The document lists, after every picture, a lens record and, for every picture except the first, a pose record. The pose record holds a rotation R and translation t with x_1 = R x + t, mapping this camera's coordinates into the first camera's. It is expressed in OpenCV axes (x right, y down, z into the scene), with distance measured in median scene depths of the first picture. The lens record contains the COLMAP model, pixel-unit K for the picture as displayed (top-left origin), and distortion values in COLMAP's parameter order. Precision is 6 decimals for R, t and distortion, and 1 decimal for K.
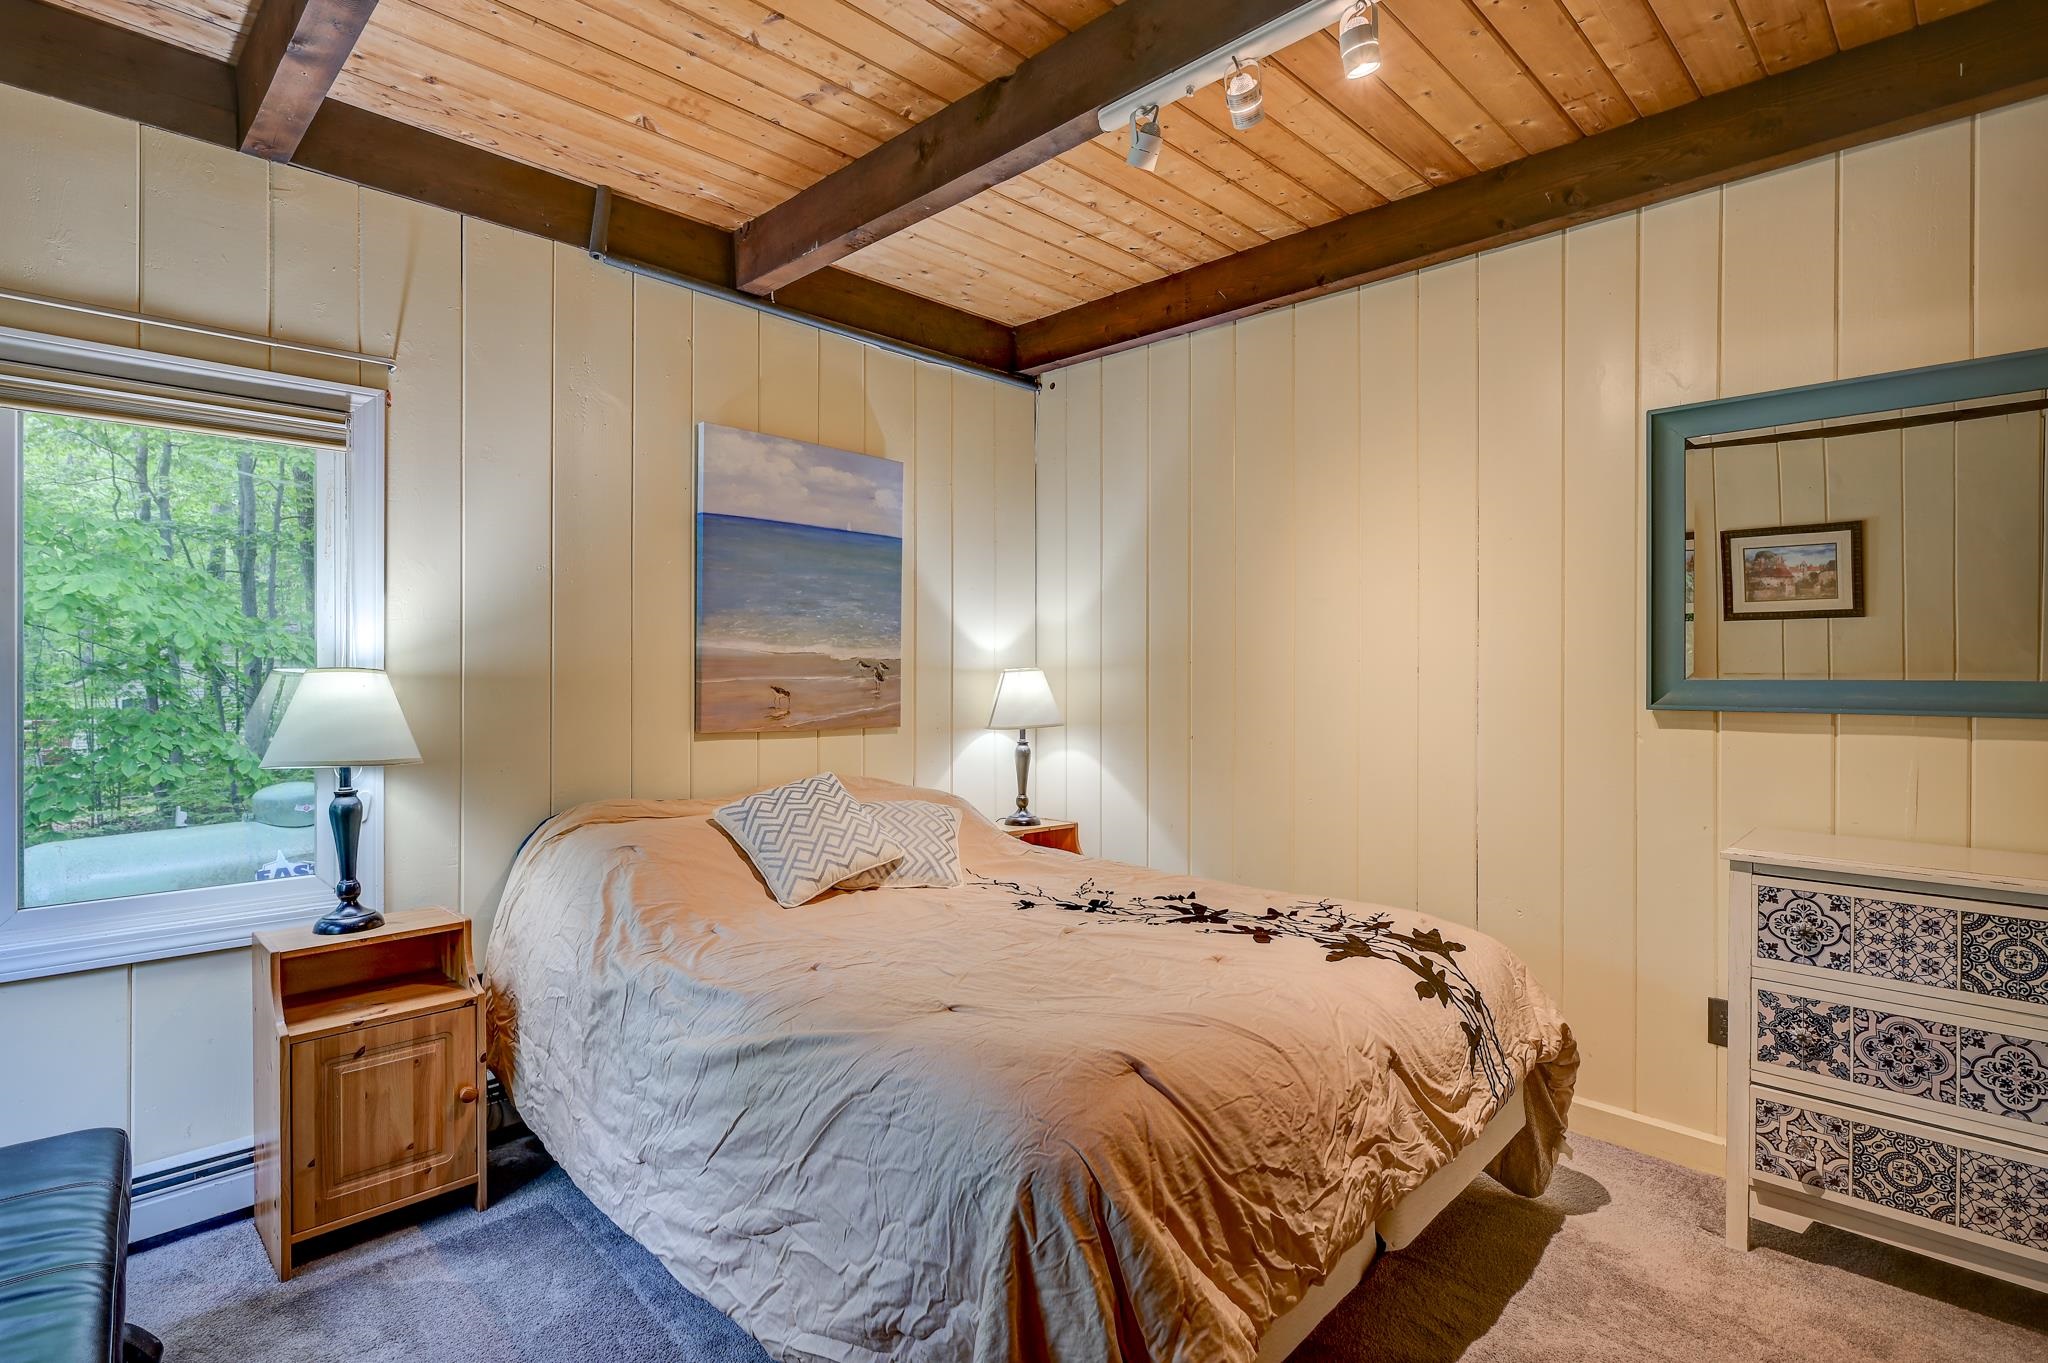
lens RADIAL K [[996.0, 0, 1014.1], [0, 996.0, 671.5], [0, 0, 1]] dist [-0.005161, 0.001379]
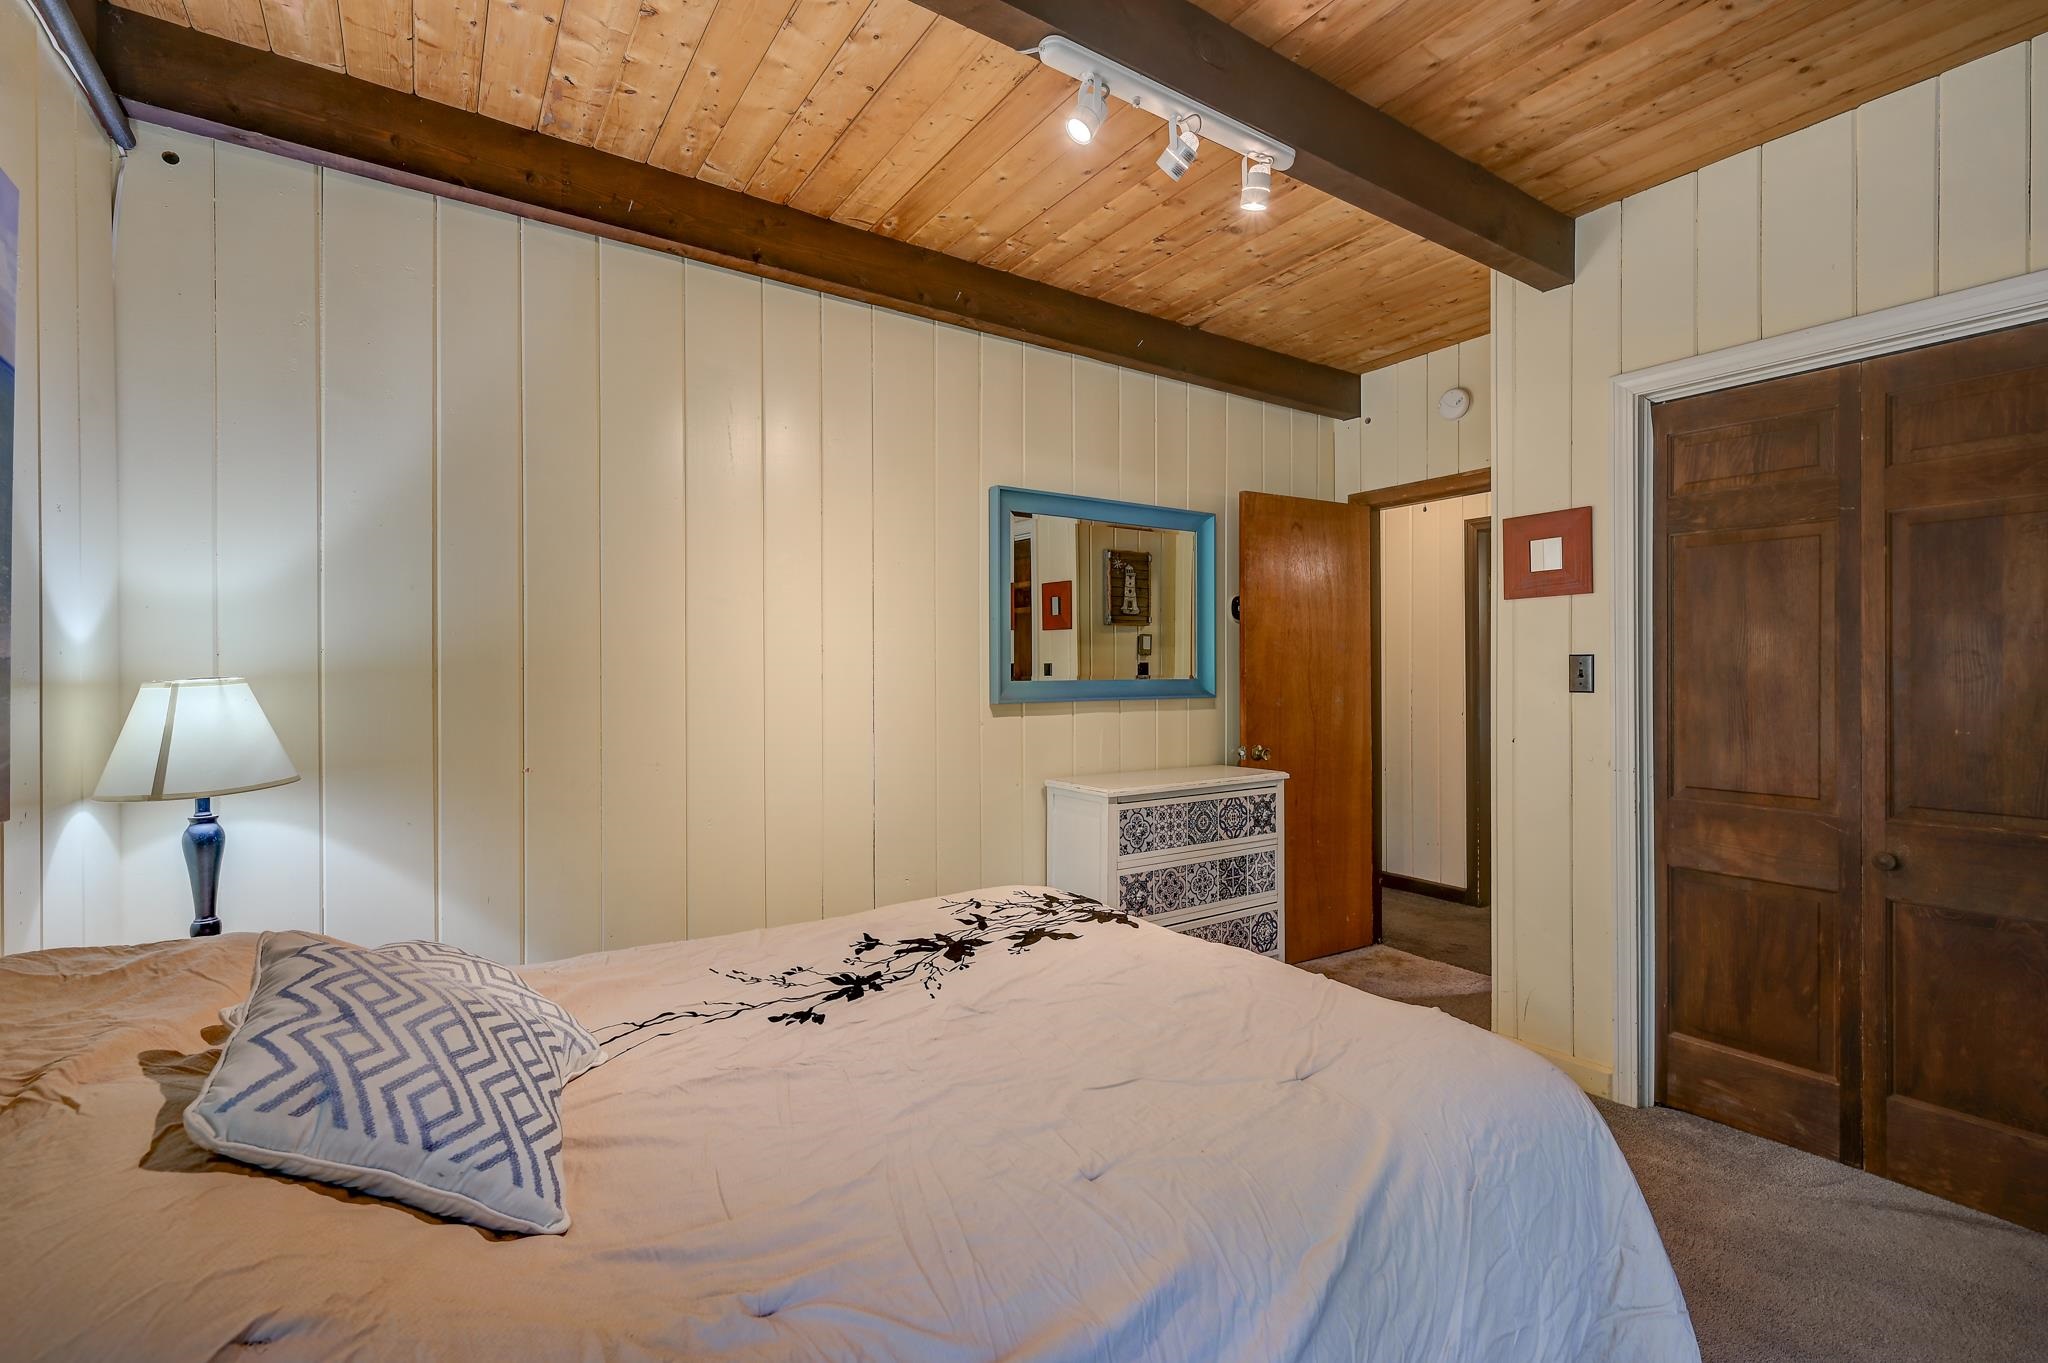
lens RADIAL K [[906.9, 0, 1016.8], [0, 906.9, 674.0], [0, 0, 1]] dist [-0.000436, 0.002088]
pose [[0.190770, -0.002230, 0.981632, -0.696538], [0.009042, 0.999959, 0.000514, -0.003913], [-0.981593, 0.008778, 0.190782, 0.882274]]
